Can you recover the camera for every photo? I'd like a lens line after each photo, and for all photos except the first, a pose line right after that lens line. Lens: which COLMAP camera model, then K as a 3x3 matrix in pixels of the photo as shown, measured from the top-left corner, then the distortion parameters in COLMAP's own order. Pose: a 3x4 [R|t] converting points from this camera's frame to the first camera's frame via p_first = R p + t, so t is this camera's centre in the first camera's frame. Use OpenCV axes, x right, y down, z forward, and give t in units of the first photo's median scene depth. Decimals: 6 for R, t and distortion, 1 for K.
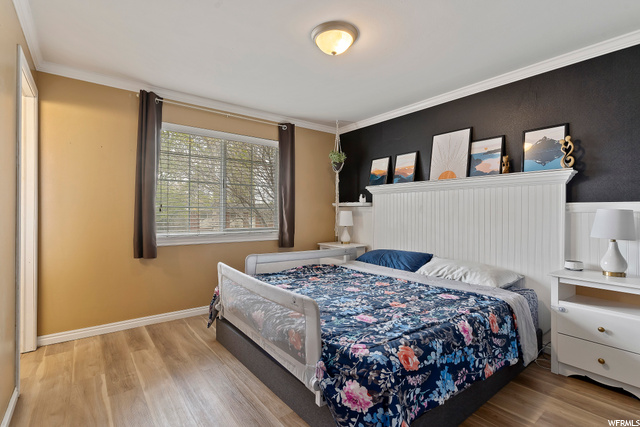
lens RADIAL K [[312.1, 0, 320.0], [0, 312.1, 213.5], [0, 0, 1]] dist [0.001119, 0.000041]
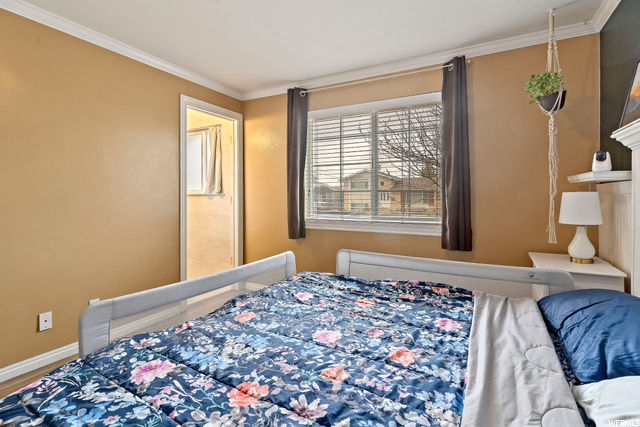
lens RADIAL K [[312.8, 0, 318.0], [0, 312.8, 198.9], [0, 0, 1]] dist [0.000588, 0.000053]
pose [[0.392876, 0.002675, -0.919587, 0.485259], [0.003067, 0.999986, 0.004219, -0.001873], [0.919586, -0.004478, 0.392863, 0.613369]]
